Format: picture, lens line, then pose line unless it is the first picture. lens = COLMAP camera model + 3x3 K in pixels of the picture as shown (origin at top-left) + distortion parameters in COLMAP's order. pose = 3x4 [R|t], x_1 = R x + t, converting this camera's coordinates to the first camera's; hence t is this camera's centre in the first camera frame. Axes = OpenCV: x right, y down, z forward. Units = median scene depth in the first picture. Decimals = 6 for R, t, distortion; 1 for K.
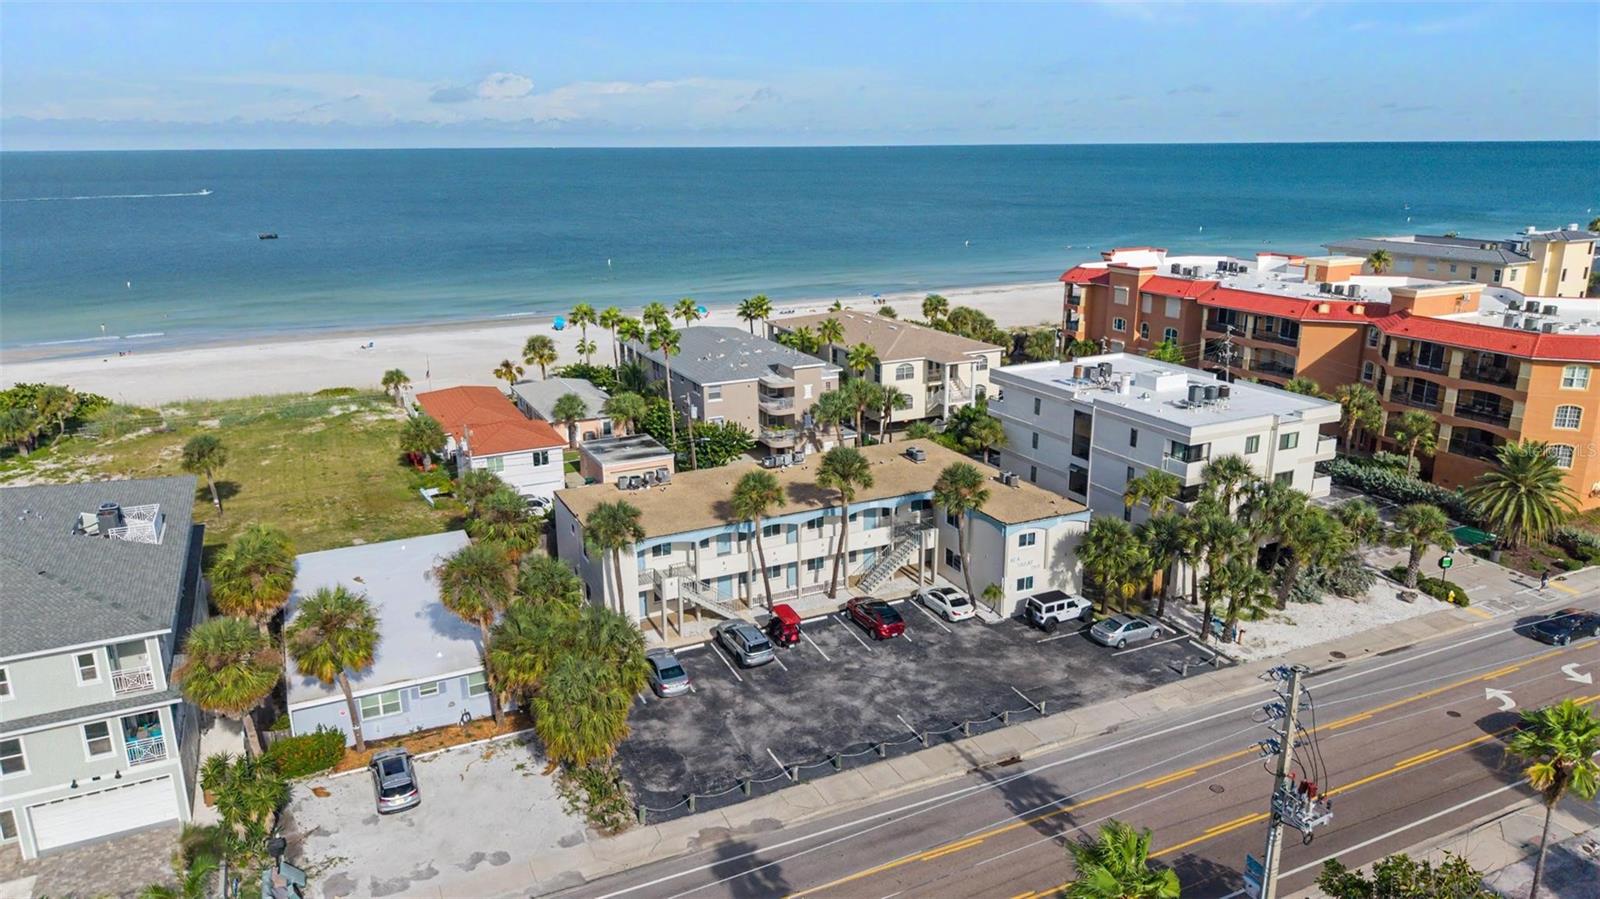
lens RADIAL K [[1075.1, 0, 800.0], [0, 1075.1, 449.5], [0, 0, 1]] dist [0.014227, -0.011529]
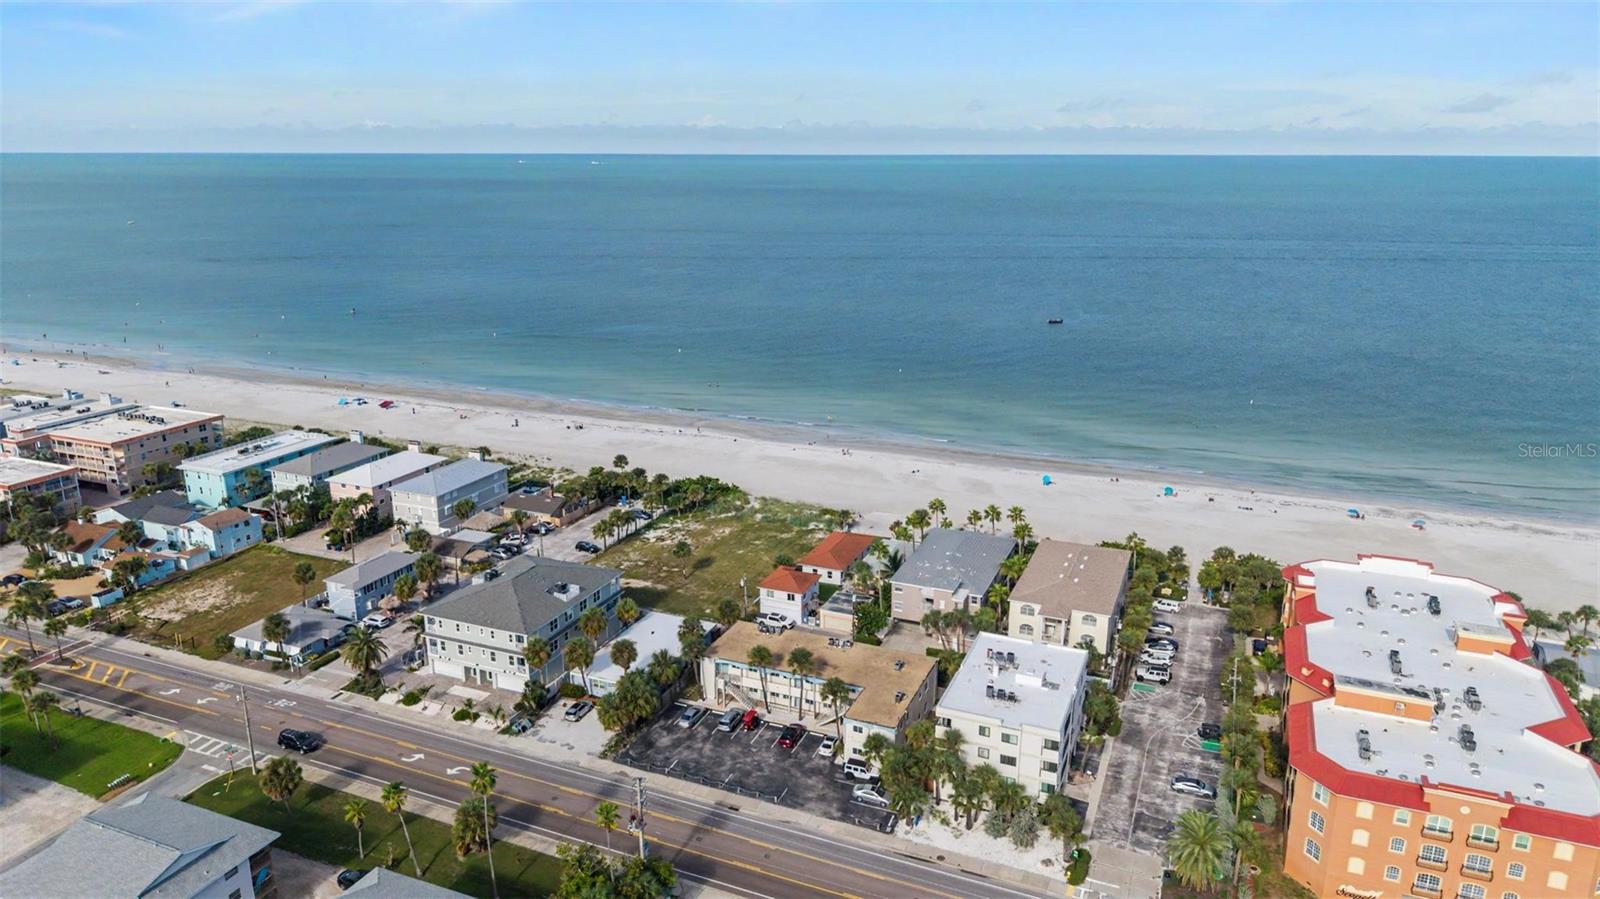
lens RADIAL K [[1075.1, 0, 800.0], [0, 1075.1, 449.5], [0, 0, 1]] dist [0.014227, -0.011529]
pose [[0.659207, 0.210700, -0.721839, 1.449529], [-0.212663, 0.972991, 0.089798, -0.562337], [0.721263, 0.094313, 0.686210, -0.443515]]
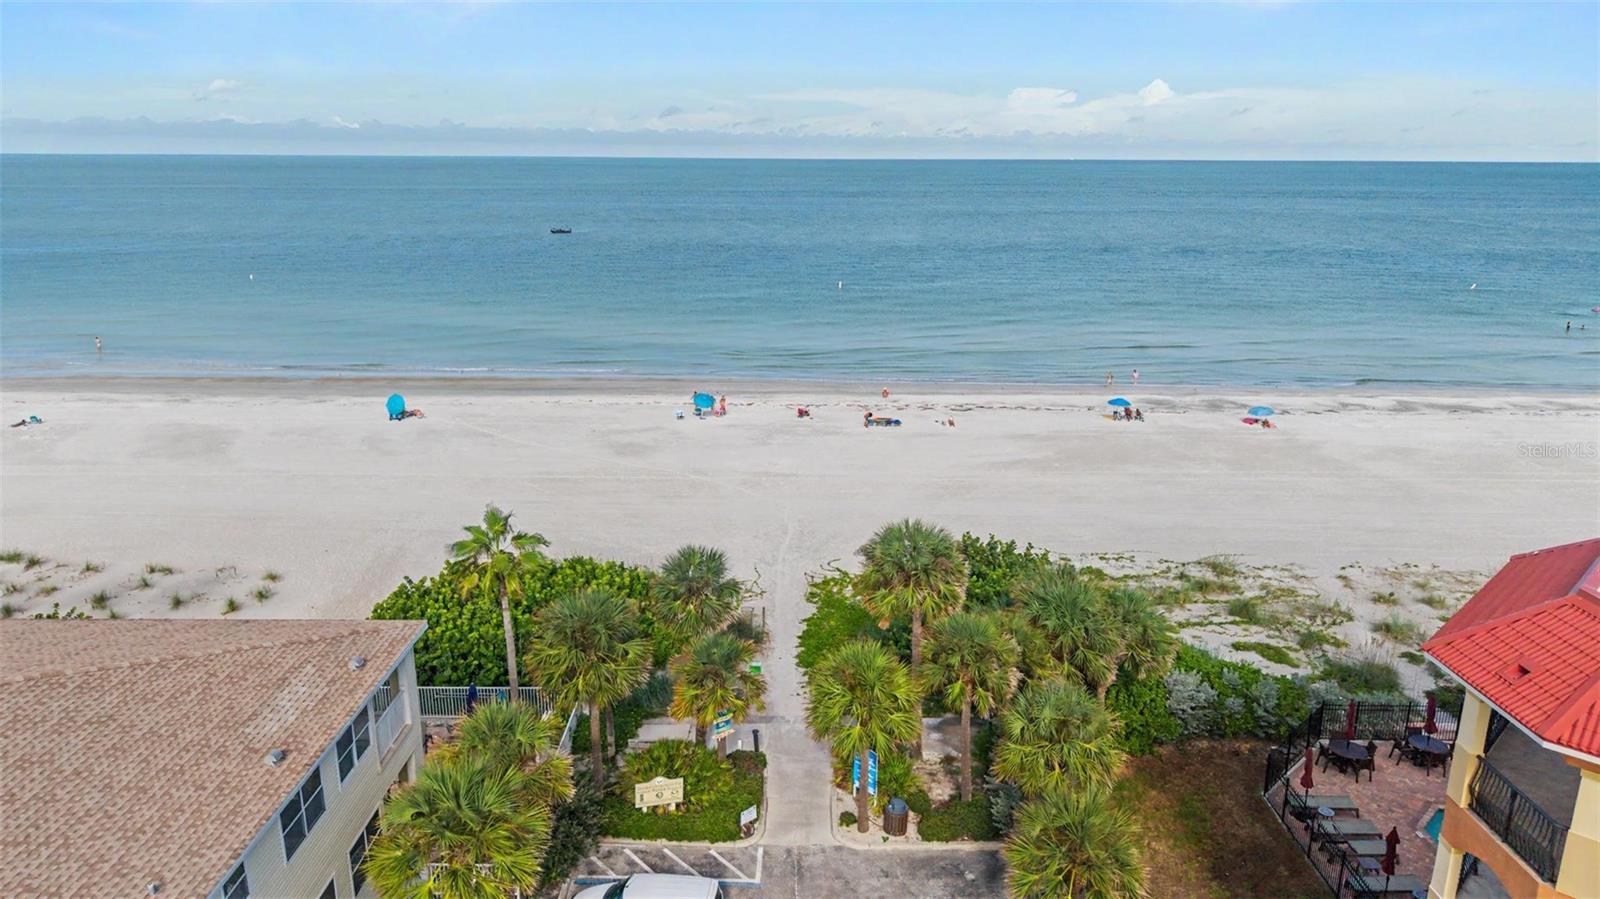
lens RADIAL K [[1075.1, 0, 800.0], [0, 1075.1, 449.5], [0, 0, 1]] dist [0.014227, -0.011529]
pose [[0.895727, 0.127415, -0.425957, 0.449068], [-0.132241, 0.991047, 0.018364, -0.351814], [0.424484, 0.039879, 0.904557, 1.645339]]
